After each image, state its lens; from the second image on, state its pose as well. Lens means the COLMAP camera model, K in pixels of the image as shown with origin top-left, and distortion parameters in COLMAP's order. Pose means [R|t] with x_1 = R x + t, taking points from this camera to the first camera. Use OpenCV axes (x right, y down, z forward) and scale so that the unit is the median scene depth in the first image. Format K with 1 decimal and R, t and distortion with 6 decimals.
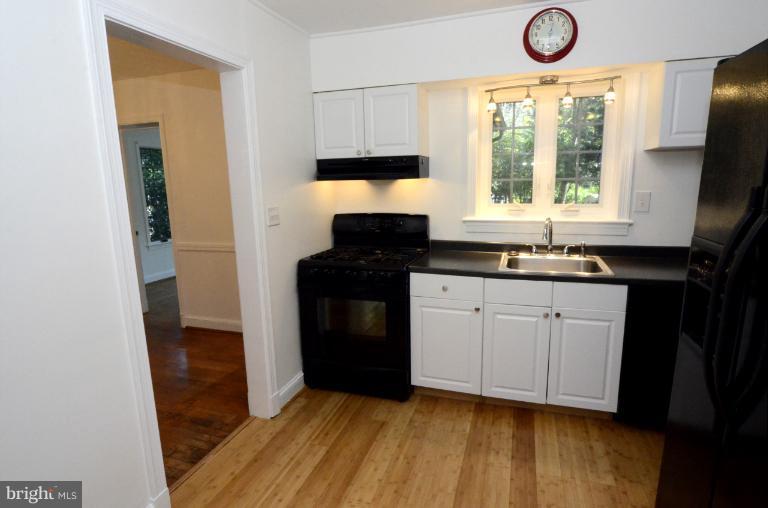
lens RADIAL K [[410.7, 0, 396.7], [0, 410.7, 252.2], [0, 0, 1]] dist [-0.003169, -0.000413]
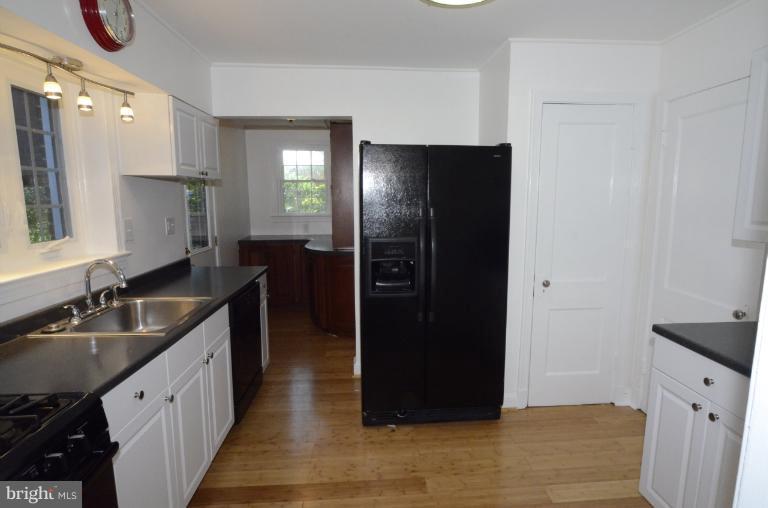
lens RADIAL K [[410.7, 0, 396.7], [0, 410.7, 252.2], [0, 0, 1]] dist [-0.003169, -0.000413]
pose [[-0.373902, -0.107685, 0.921196, -0.539878], [0.171742, 0.968021, 0.182867, -0.153836], [-0.911429, 0.226582, -0.343450, 0.852820]]
